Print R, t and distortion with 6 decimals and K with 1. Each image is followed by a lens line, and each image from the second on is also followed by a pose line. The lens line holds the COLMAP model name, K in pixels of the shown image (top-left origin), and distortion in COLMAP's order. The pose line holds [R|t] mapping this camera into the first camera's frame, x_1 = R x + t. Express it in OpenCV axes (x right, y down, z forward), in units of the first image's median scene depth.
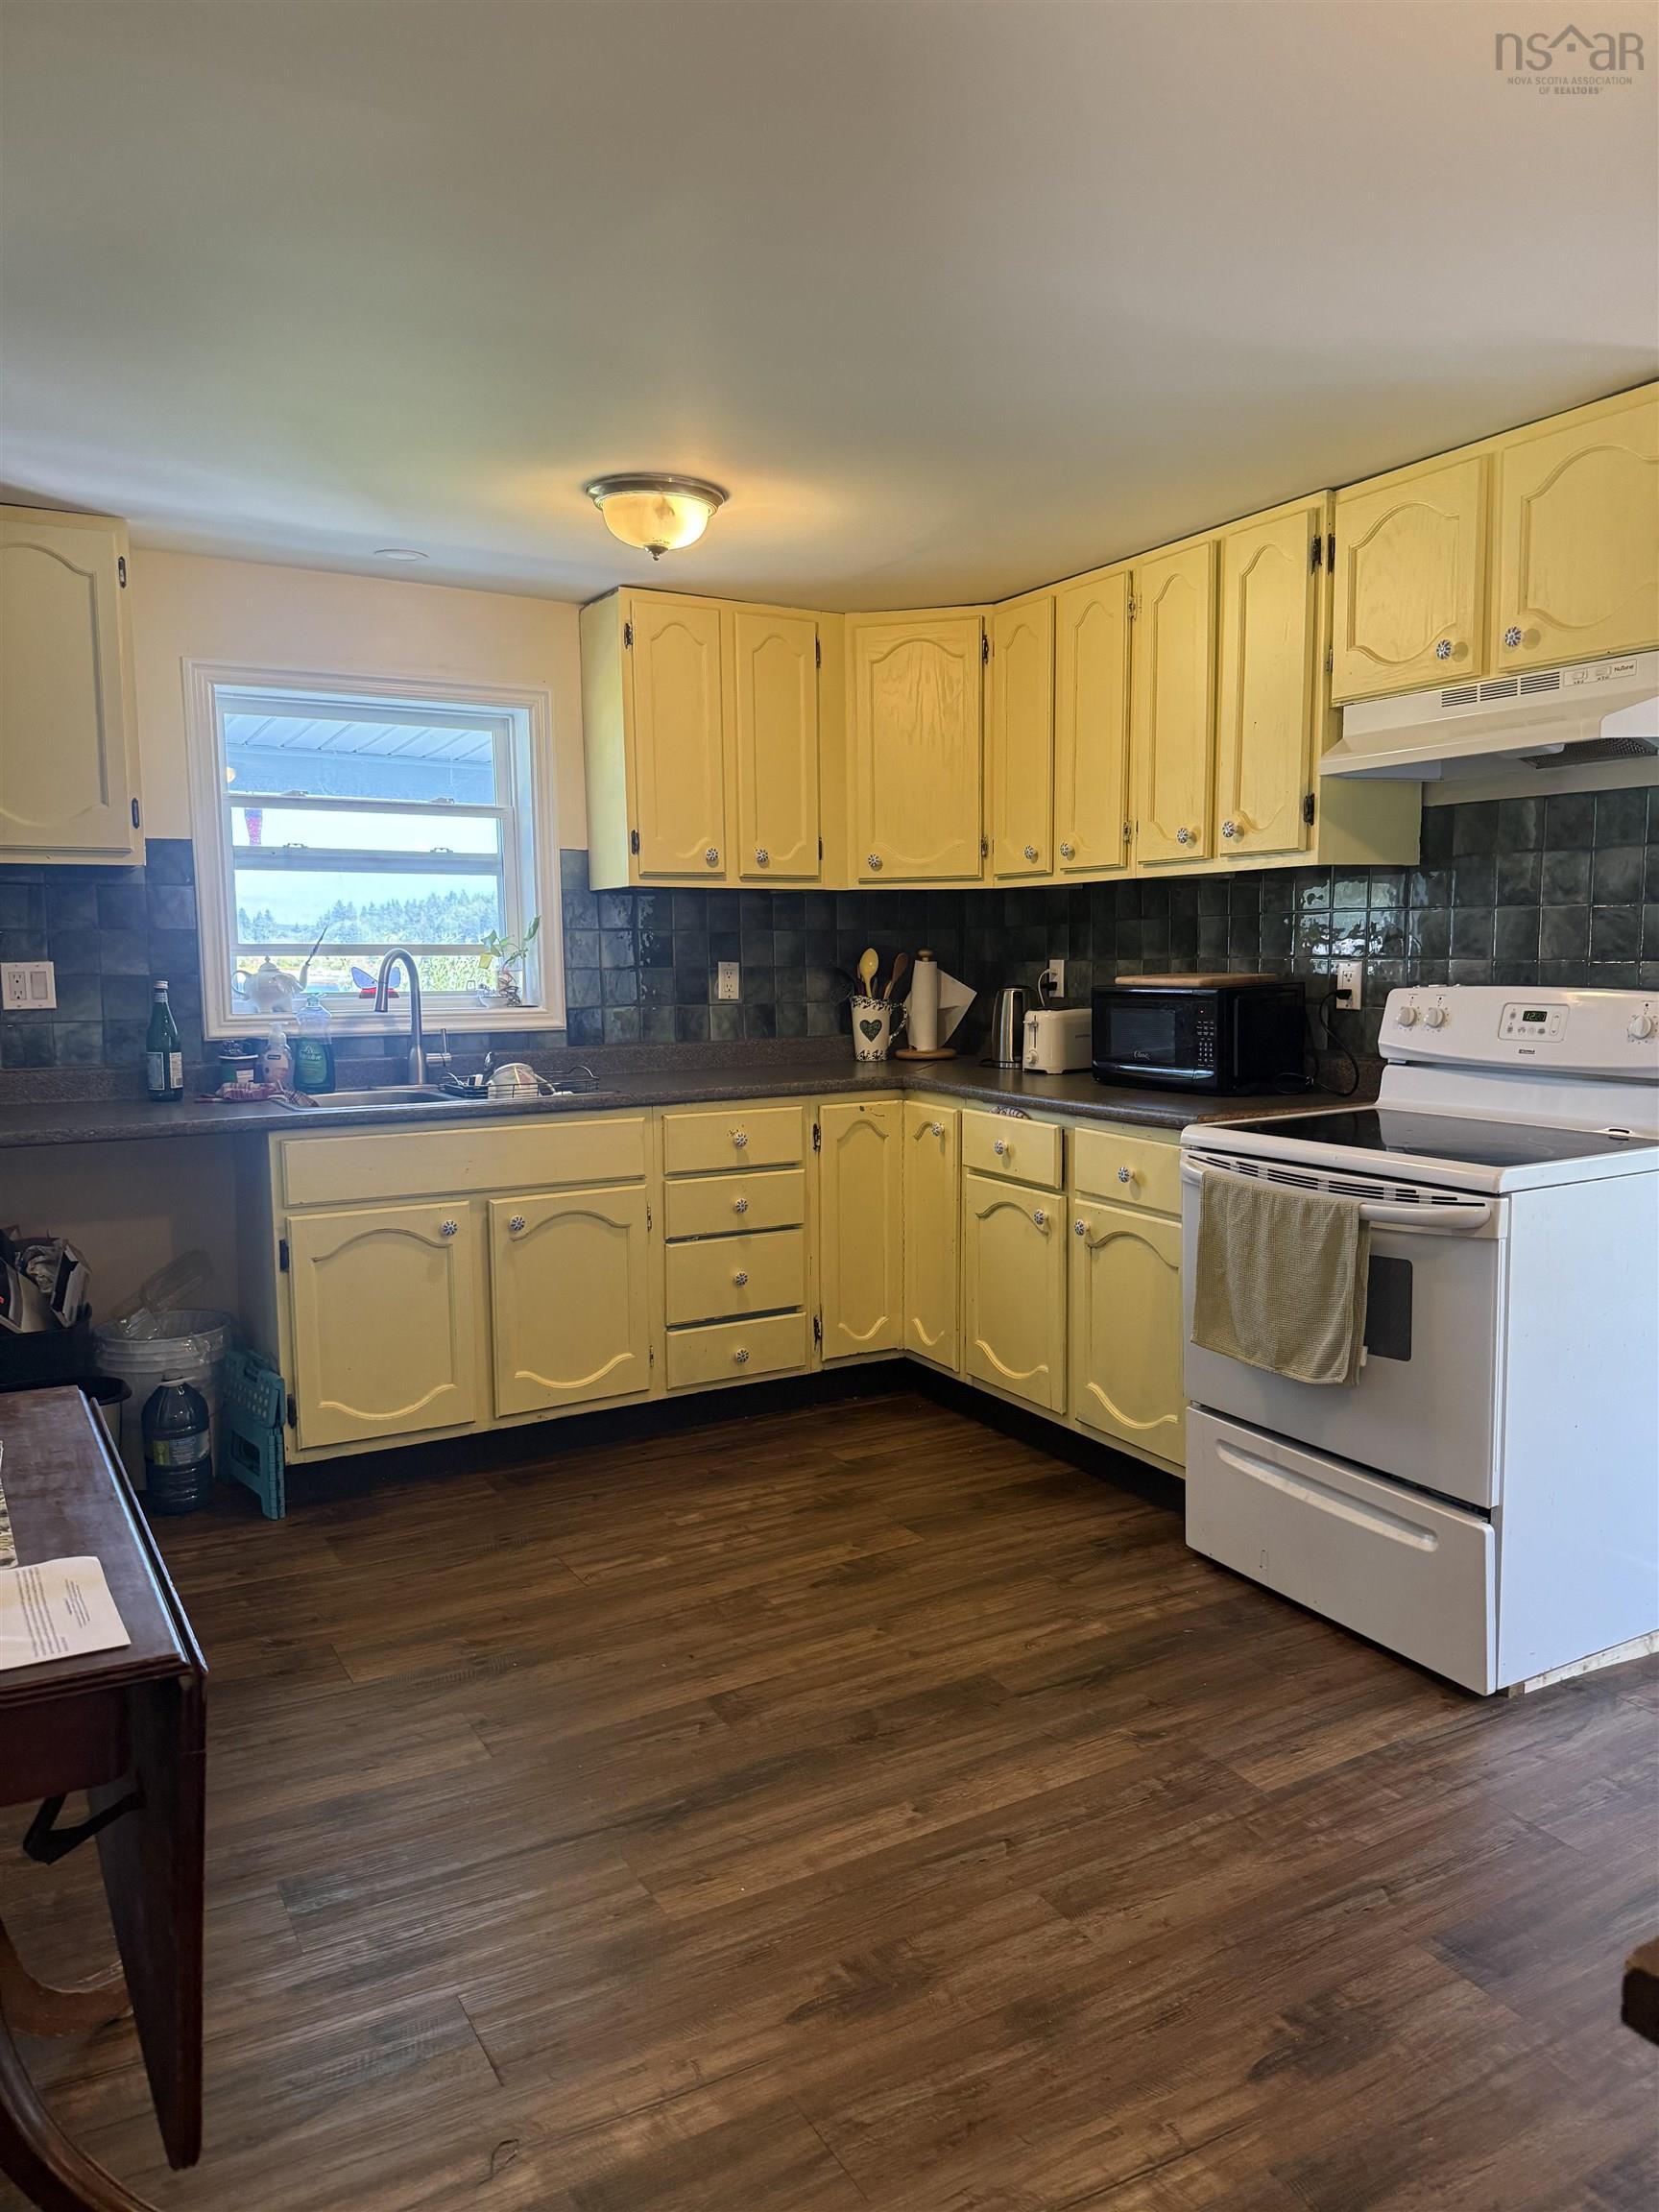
lens RADIAL K [[1540.7, 0, 832.0], [0, 1540.7, 1119.7], [0, 0, 1]] dist [0.065493, -0.096039]
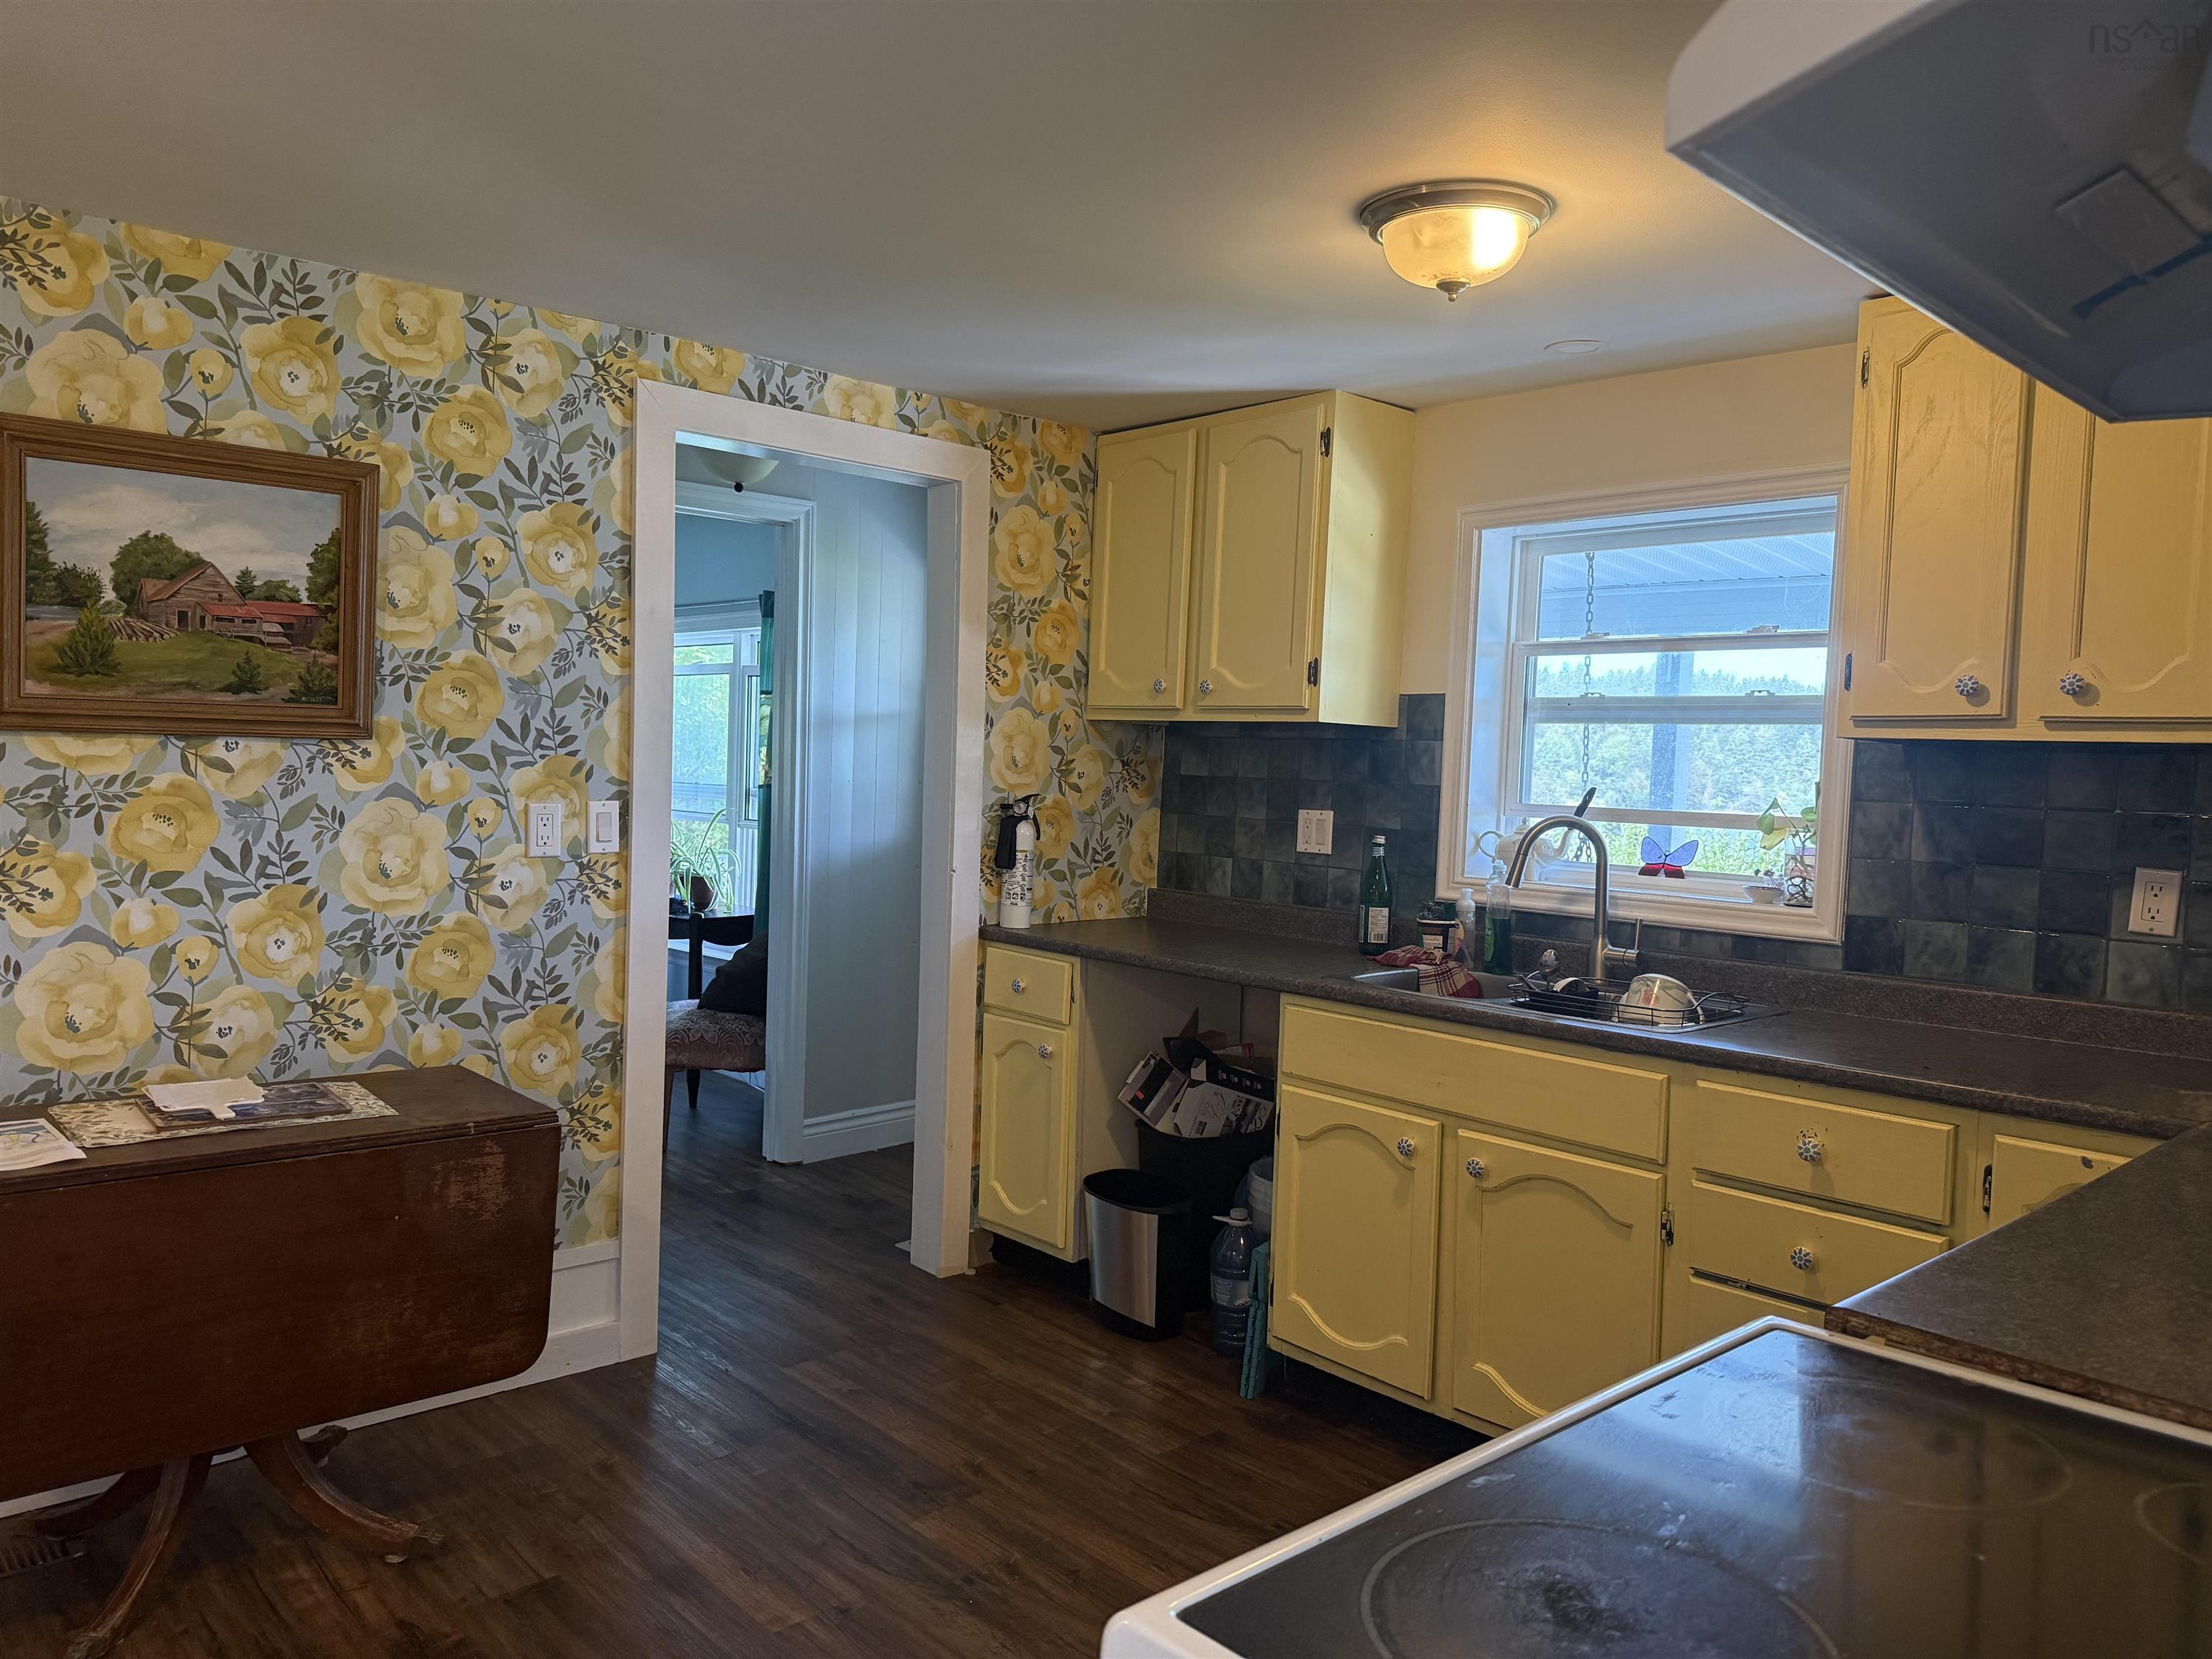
lens RADIAL K [[1540.7, 0, 1113.1], [0, 1540.7, 828.5], [0, 0, 1]] dist [0.065493, -0.096039]
pose [[0.220435, 0.054548, -0.973875, 0.481556], [-0.145034, 0.989169, 0.022576, -0.088464], [0.964559, 0.136268, 0.225959, 0.594572]]
